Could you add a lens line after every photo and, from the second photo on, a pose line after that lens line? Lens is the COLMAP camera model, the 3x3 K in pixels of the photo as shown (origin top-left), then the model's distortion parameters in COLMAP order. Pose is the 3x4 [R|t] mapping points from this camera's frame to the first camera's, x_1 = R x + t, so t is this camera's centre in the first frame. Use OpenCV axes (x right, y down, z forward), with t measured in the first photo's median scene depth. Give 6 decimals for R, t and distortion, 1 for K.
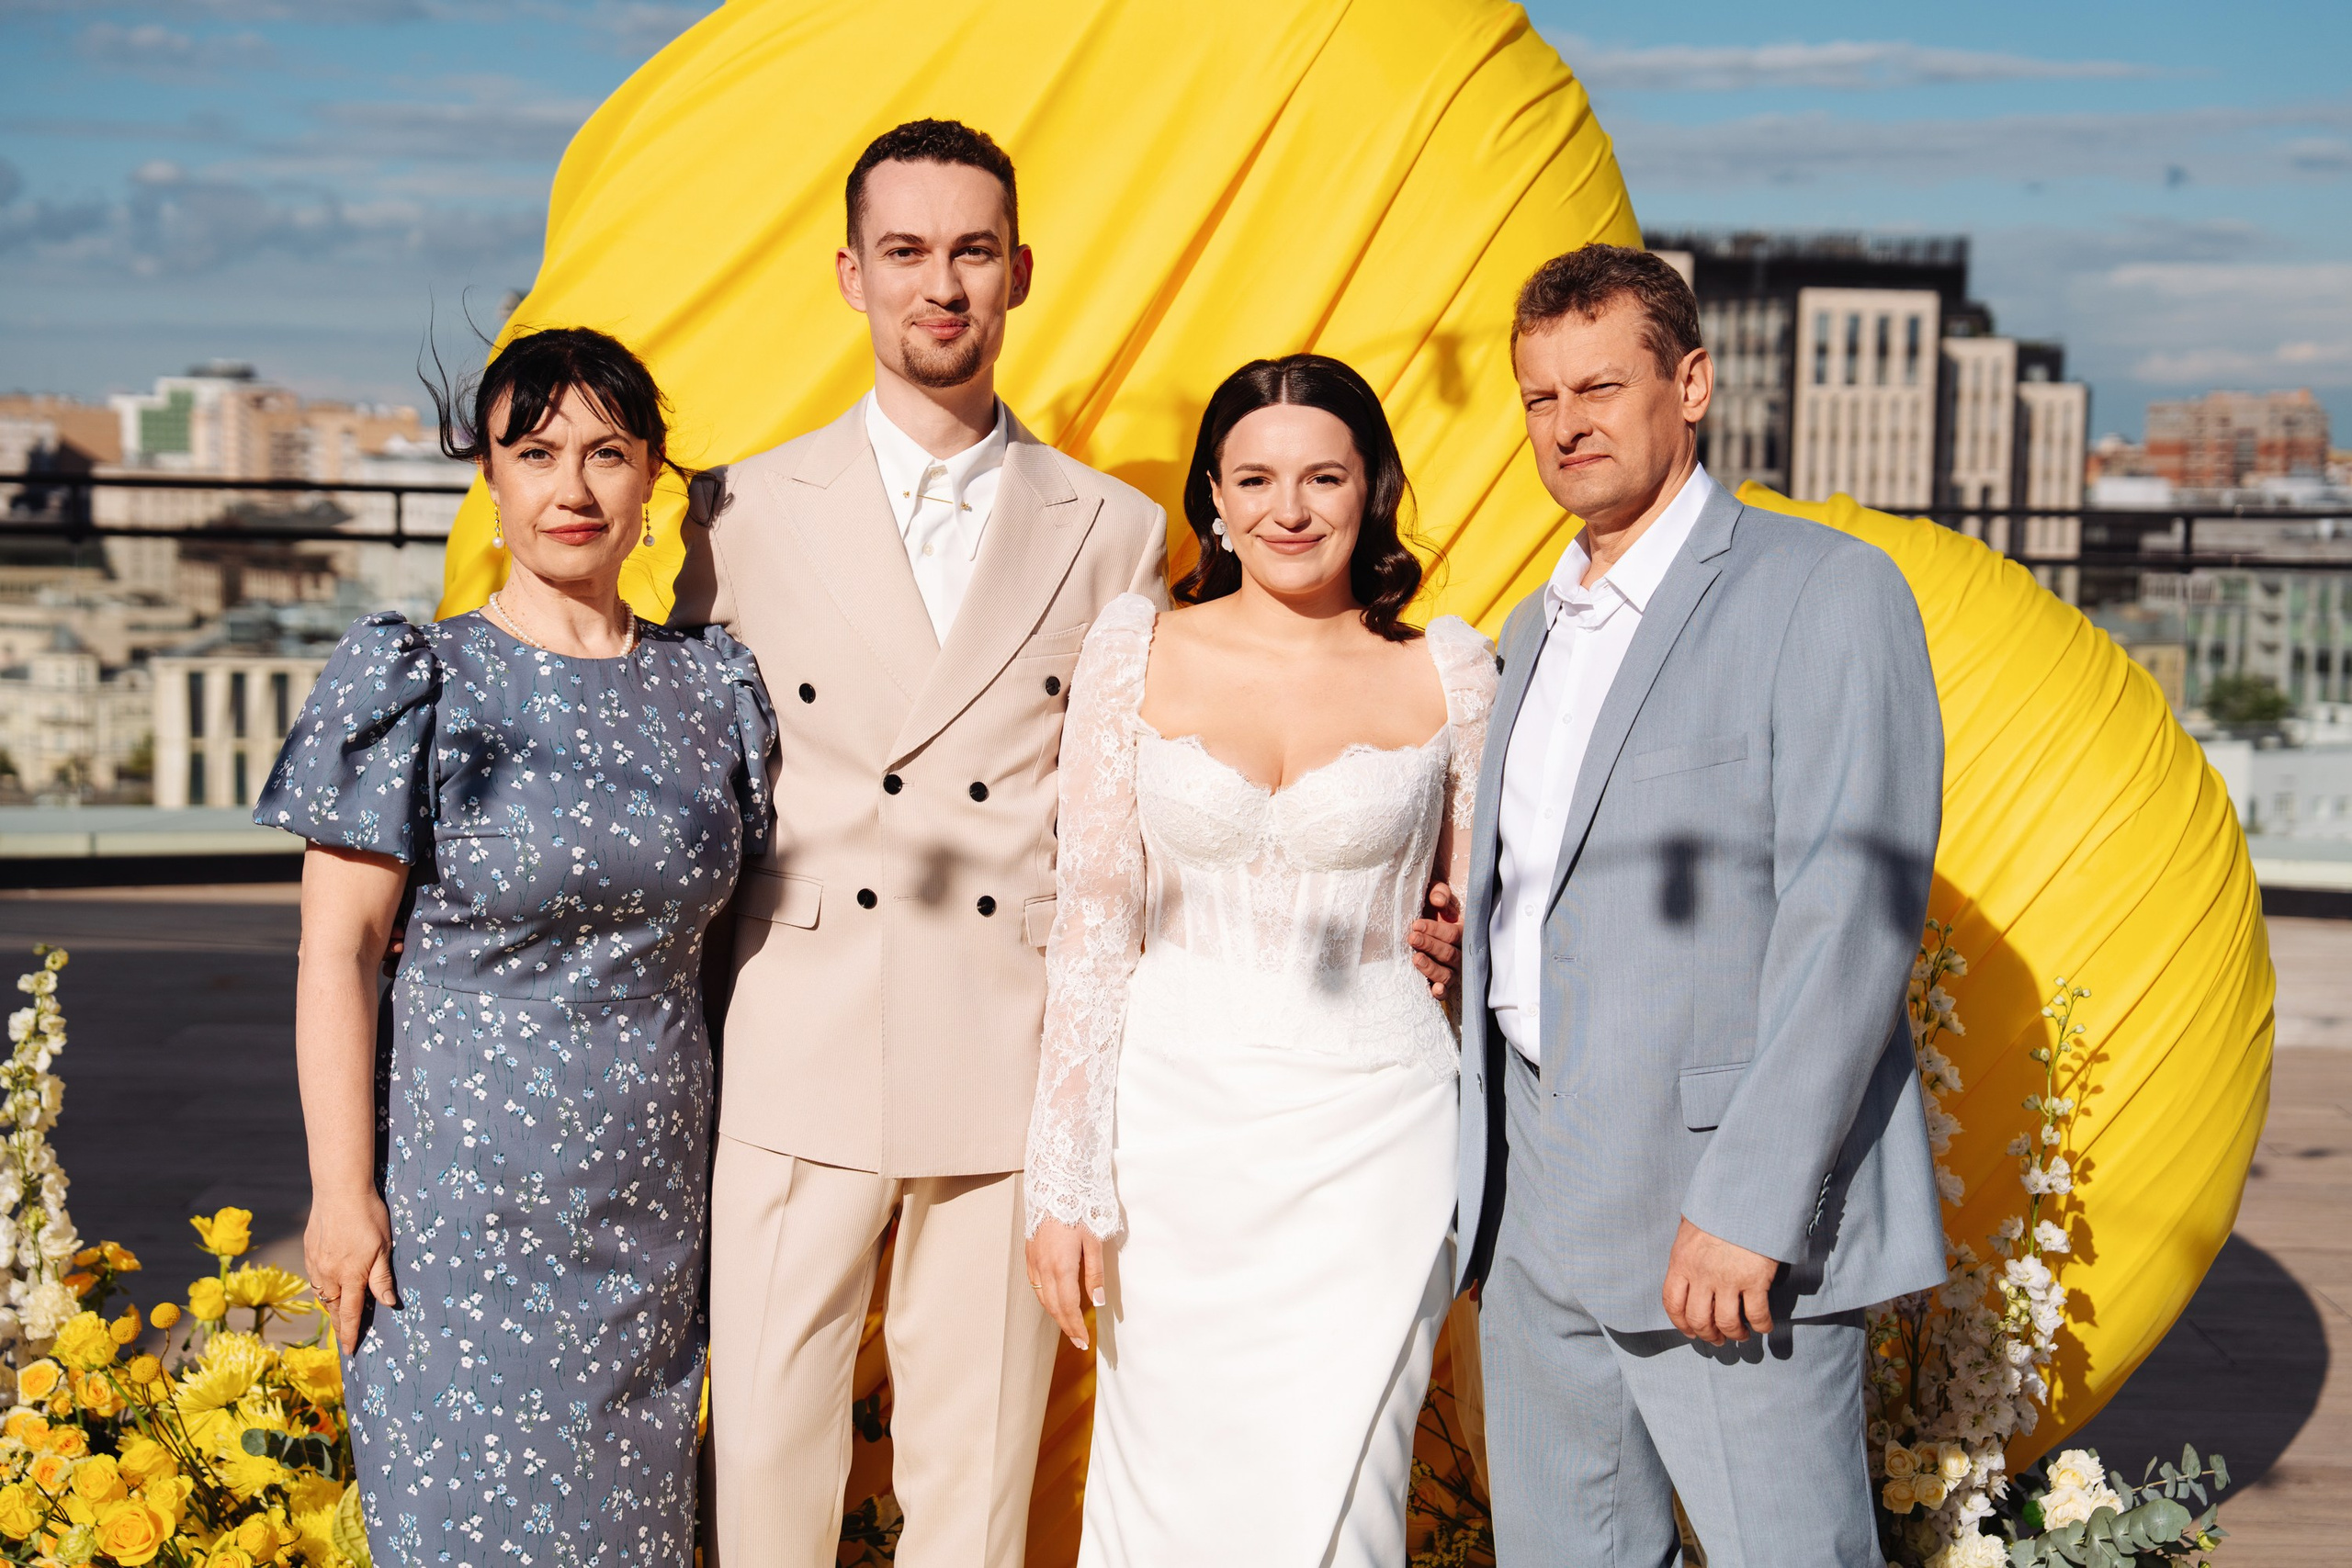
lens RADIAL K [[3679.7, 0, 1178.4], [0, 3679.7, 778.8], [0, 0, 1]] dist [0.276360, -0.073802]
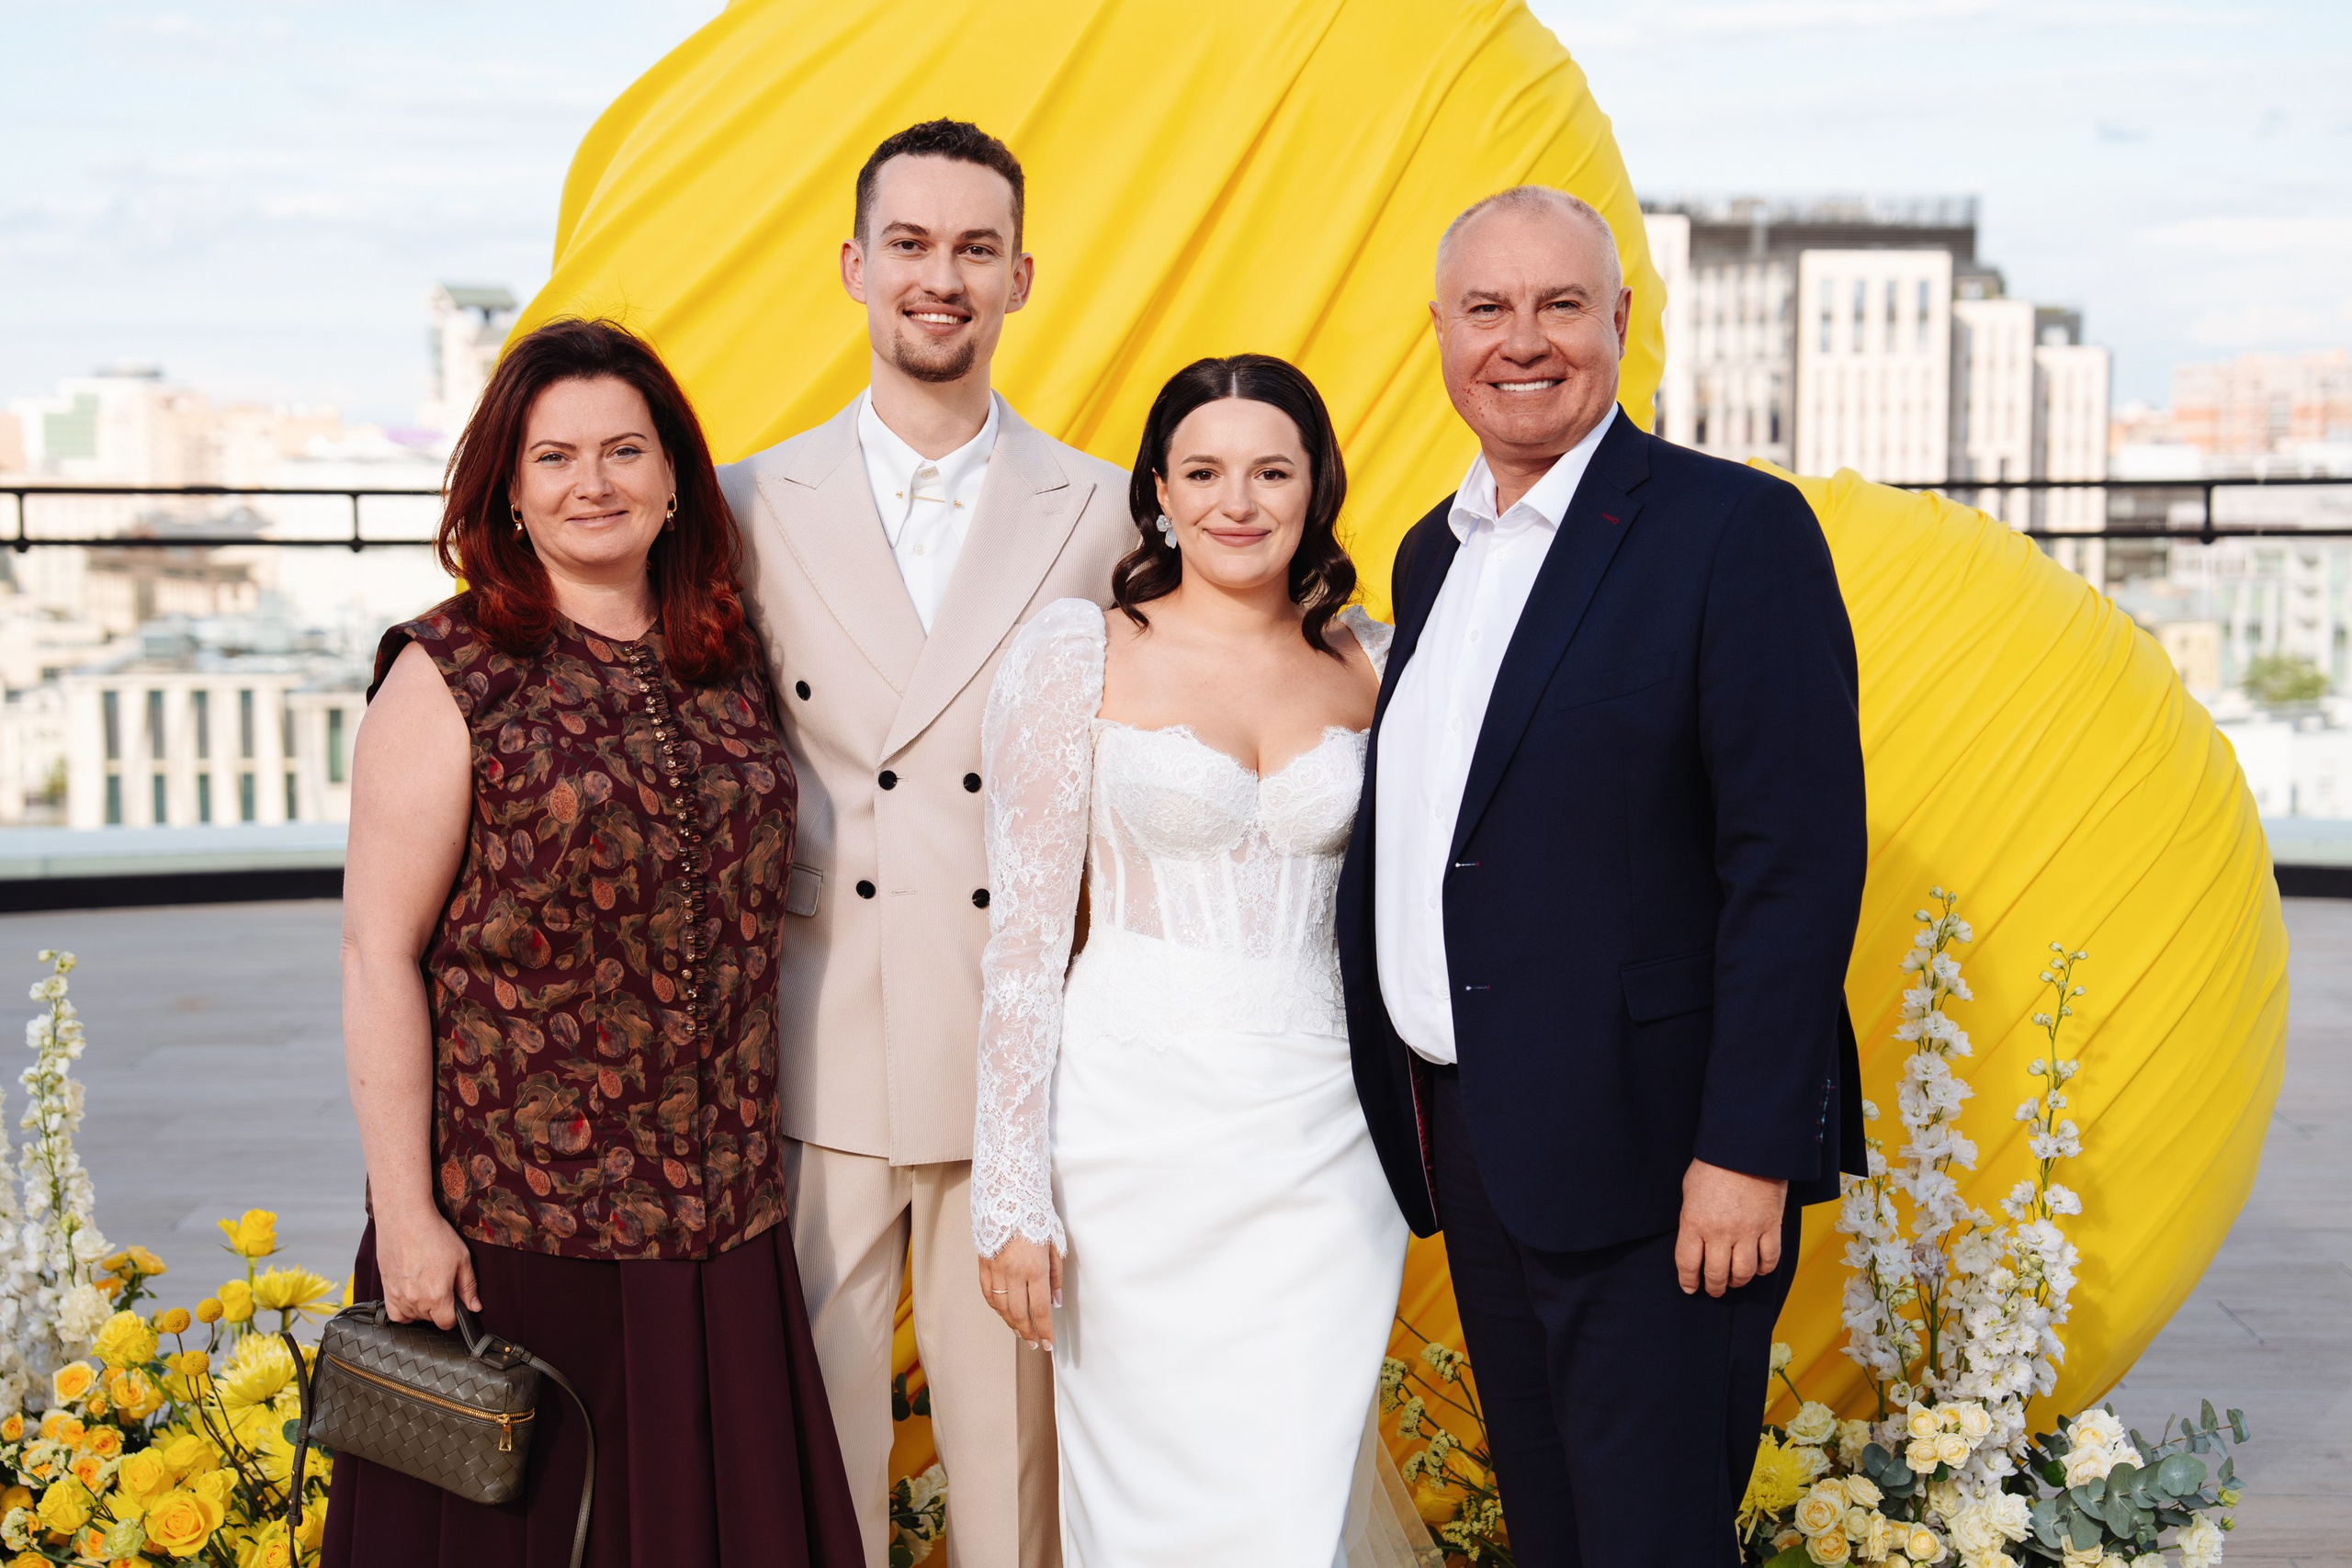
lens RADIAL K [[4197.6, 0, 1145.7], [0, 4197.6, 788.8], [0, 0, 1]] dist [0.349169, -0.014289]
pose [[0.999766, -0.019586, 0.009167, -0.012243], [0.019632, 0.999795, -0.004976, 0.006502], [-0.009068, 0.005155, 0.999946, -0.077614]]
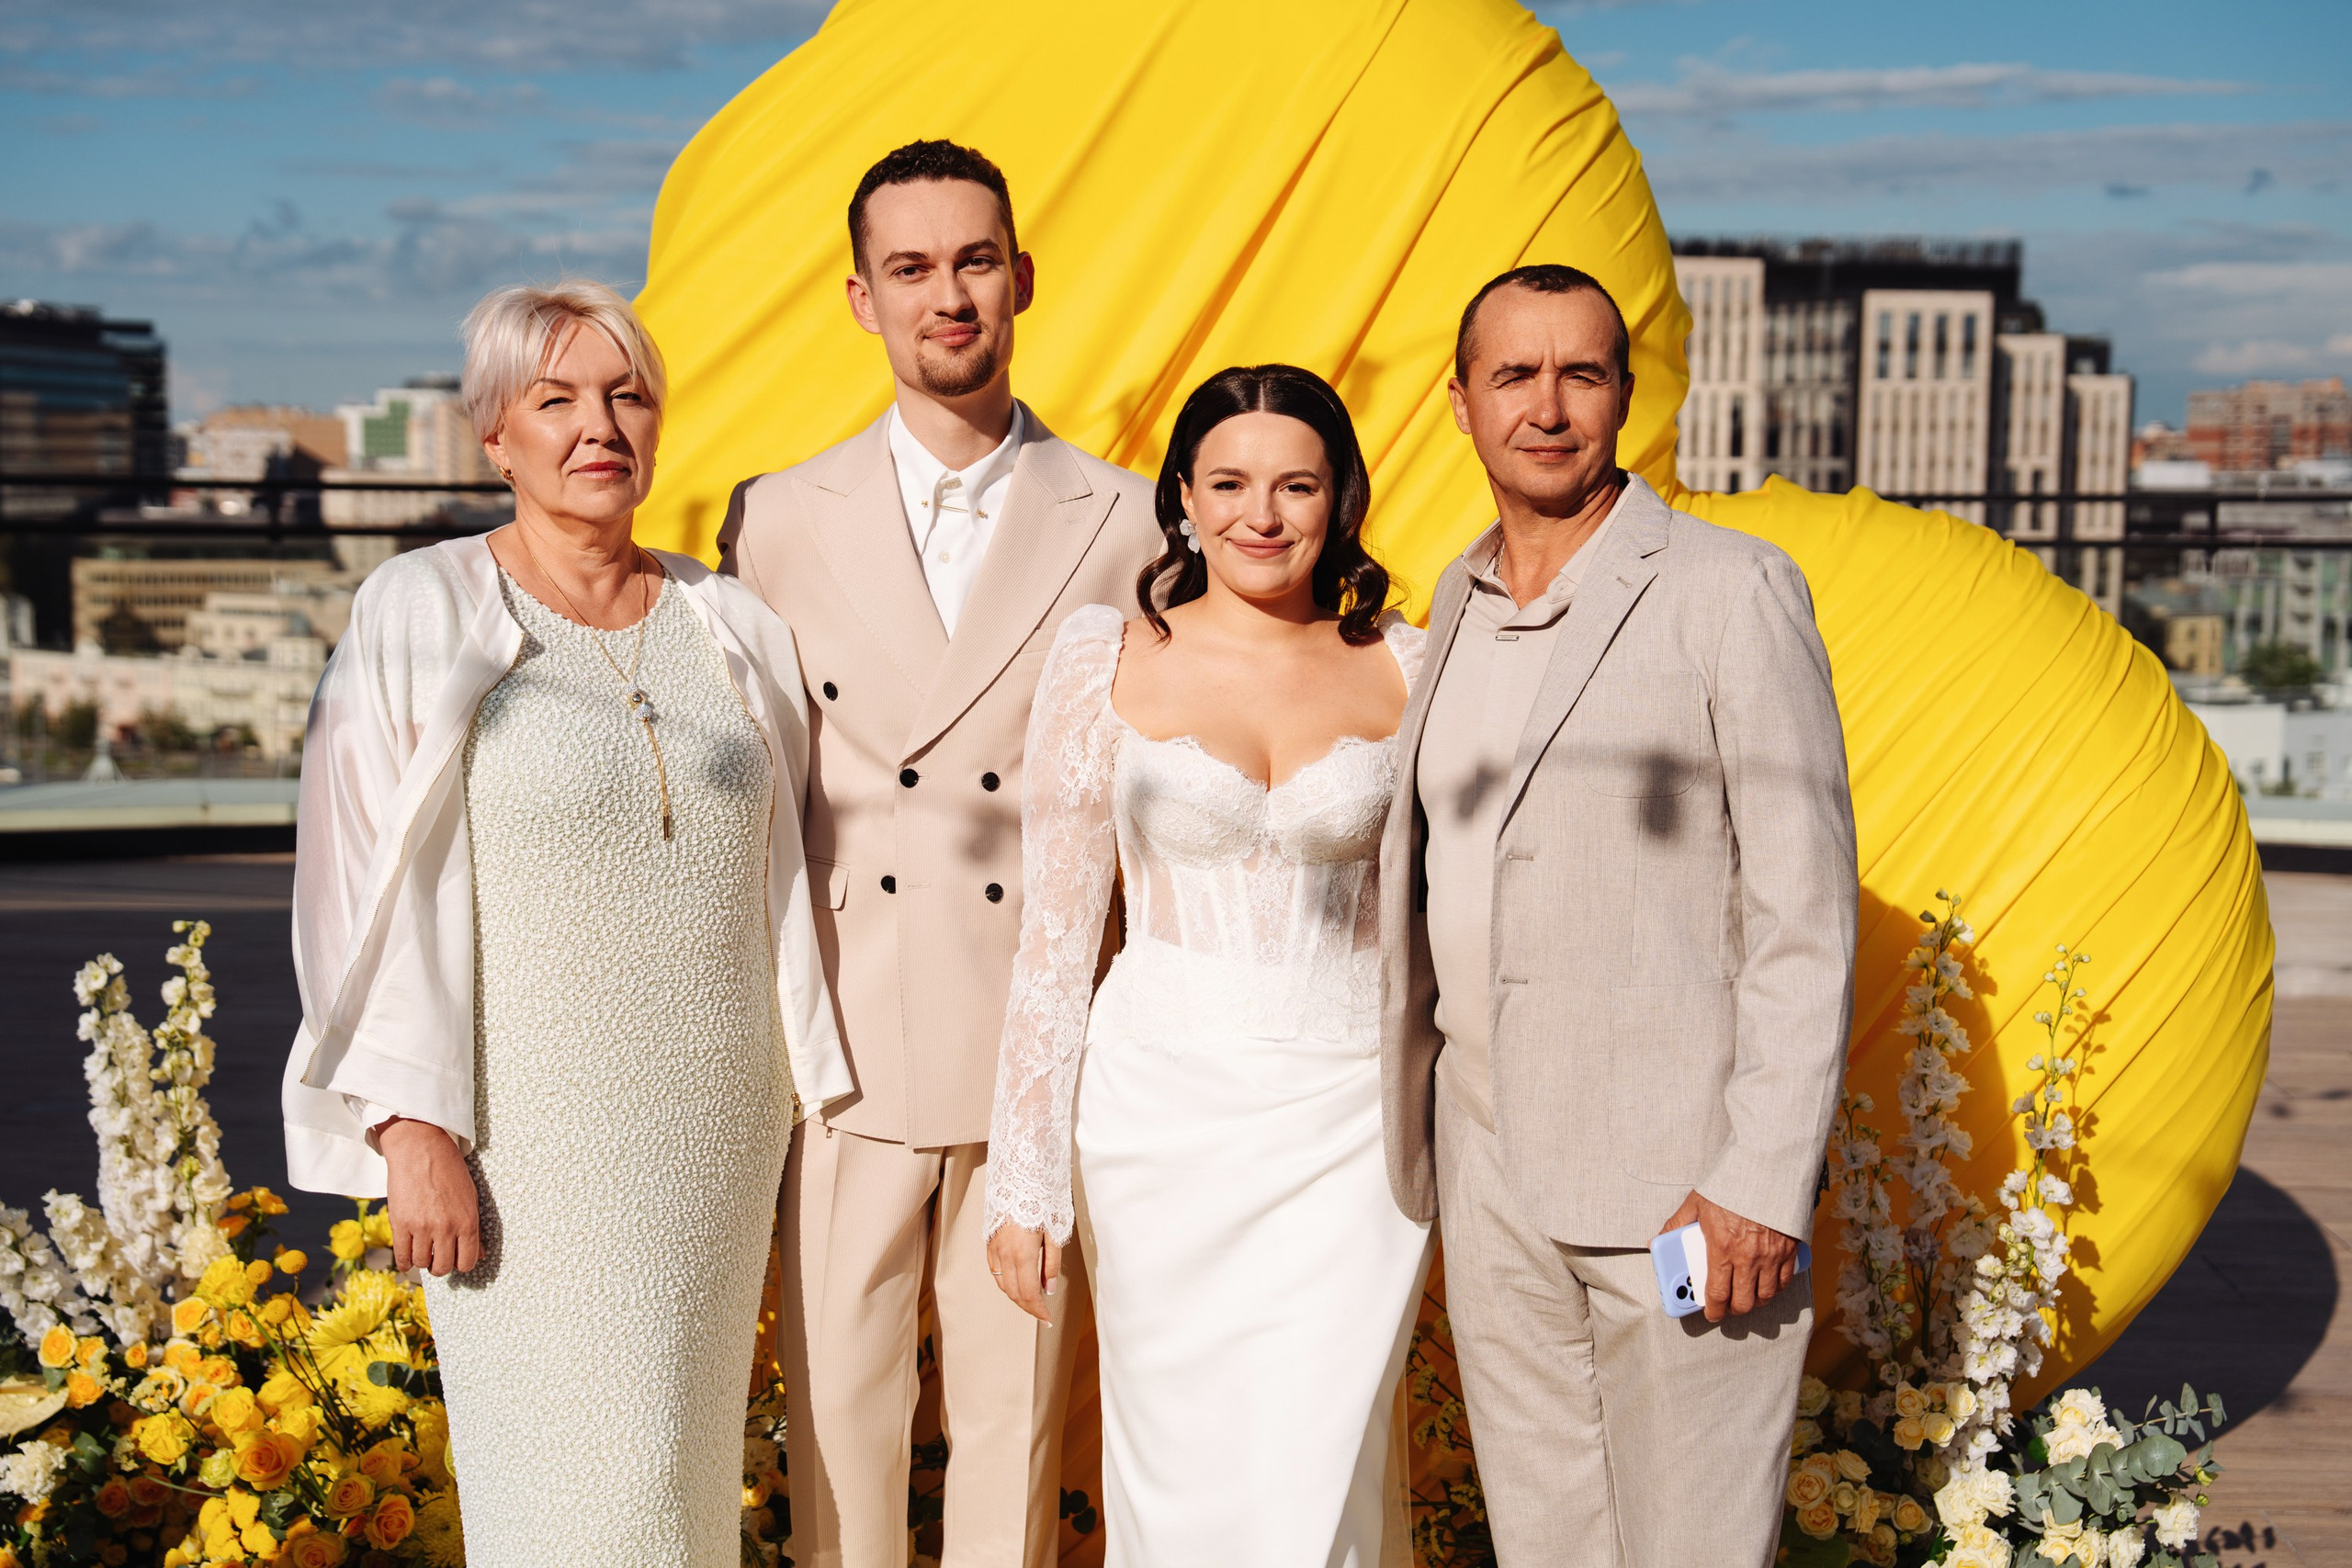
lens RADIAL K [[3249.6, 0, 1204.7], [0, 3249.6, 782.4], [0, 0, 1]] dist [0.208721, 0.044445]
pose [[0.998956, -0.004125, -0.045487, 0.018360], [0.004867, 0.999857, 0.016213, -0.004675], [0.045413, -0.016417, 0.998833, 0.029928]]
